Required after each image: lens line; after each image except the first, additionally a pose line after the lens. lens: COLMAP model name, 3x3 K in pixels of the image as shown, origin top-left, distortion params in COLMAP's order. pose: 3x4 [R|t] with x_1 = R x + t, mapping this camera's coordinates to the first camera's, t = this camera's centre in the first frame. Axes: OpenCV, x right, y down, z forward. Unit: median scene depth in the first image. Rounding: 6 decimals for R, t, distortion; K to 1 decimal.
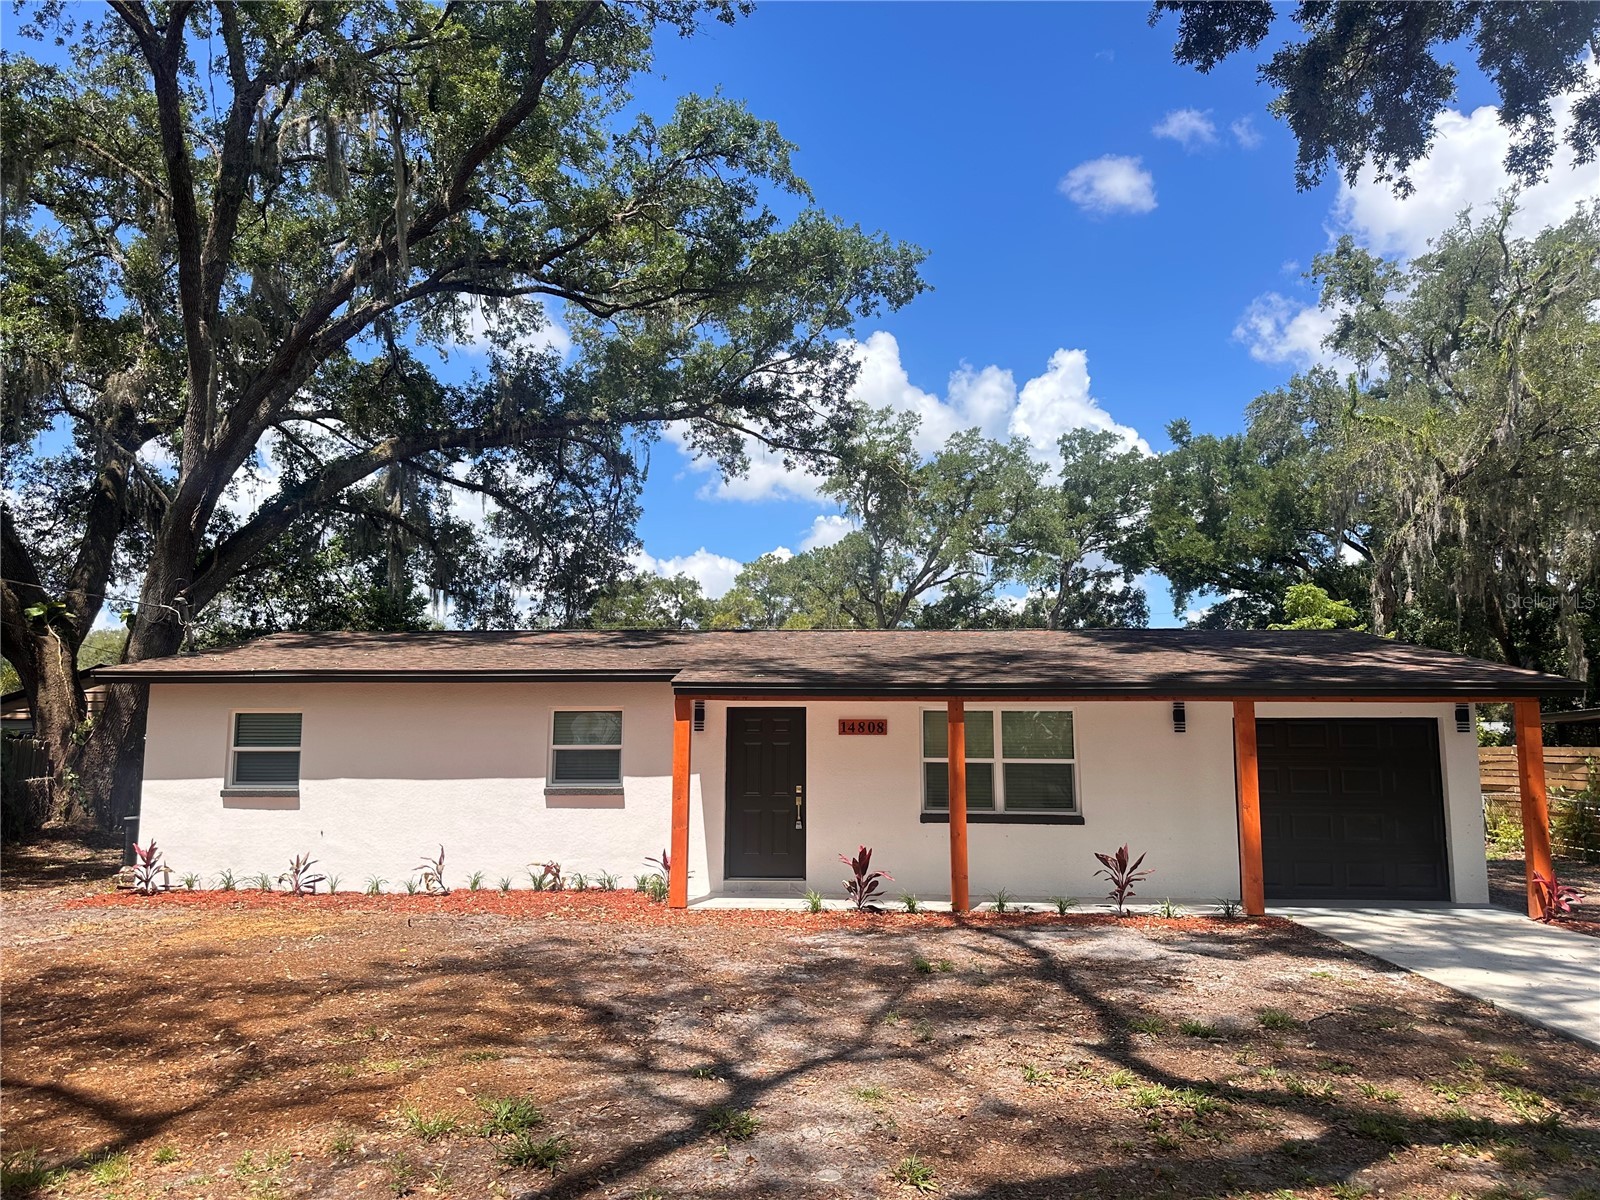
lens RADIAL K [[1127.1, 0, 792.1], [0, 1127.1, 611.2], [0, 0, 1]] dist [0.075367, -0.086306]
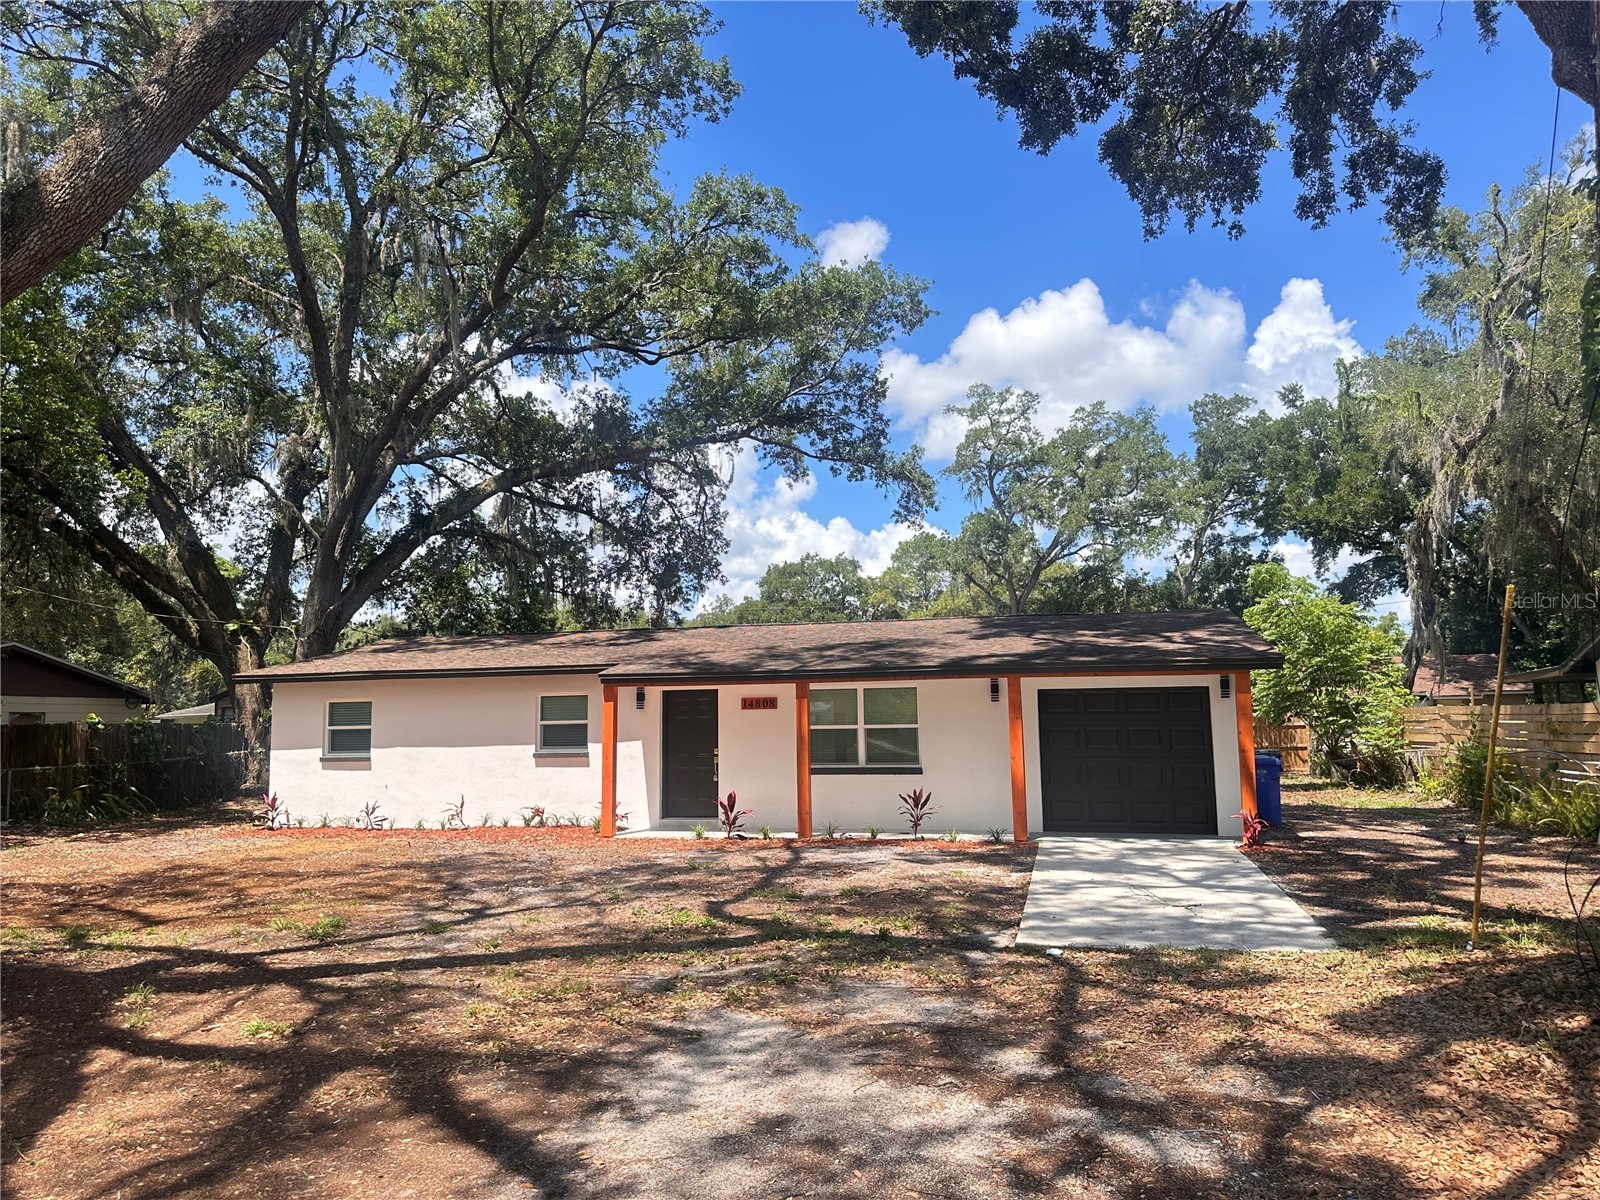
lens RADIAL K [[1126.1, 0, 802.2], [0, 1126.1, 606.2], [0, 0, 1]] dist [0.102303, -0.139225]
pose [[0.982399, -0.035979, -0.183297, 0.212474], [0.039965, 0.999037, 0.018100, -0.019011], [0.182469, -0.025107, 0.982891, -0.166038]]
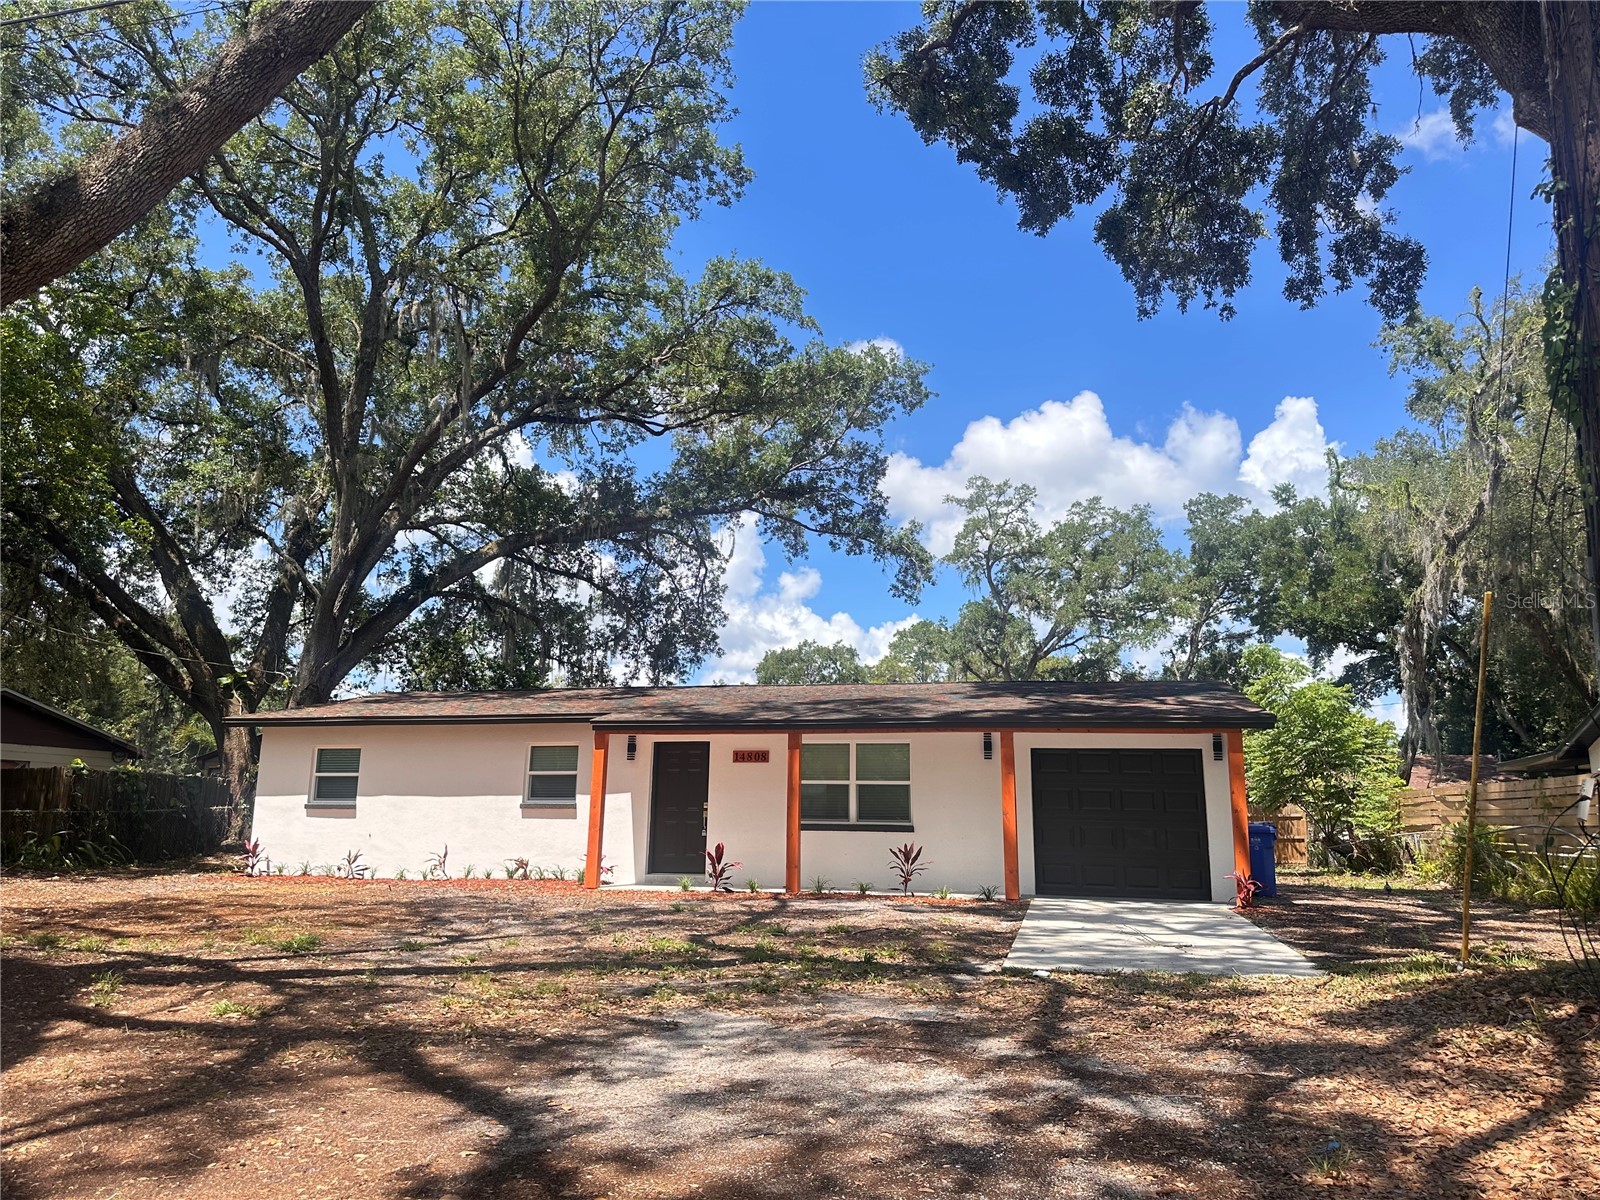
lens RADIAL K [[1125.2, 0, 805.0], [0, 1125.2, 596.8], [0, 0, 1]] dist [0.107319, -0.150945]
pose [[0.983991, -0.024932, -0.176465, 0.214051], [0.011909, 0.997151, -0.074479, 0.009616], [0.177819, 0.071186, 0.981485, -0.169135]]
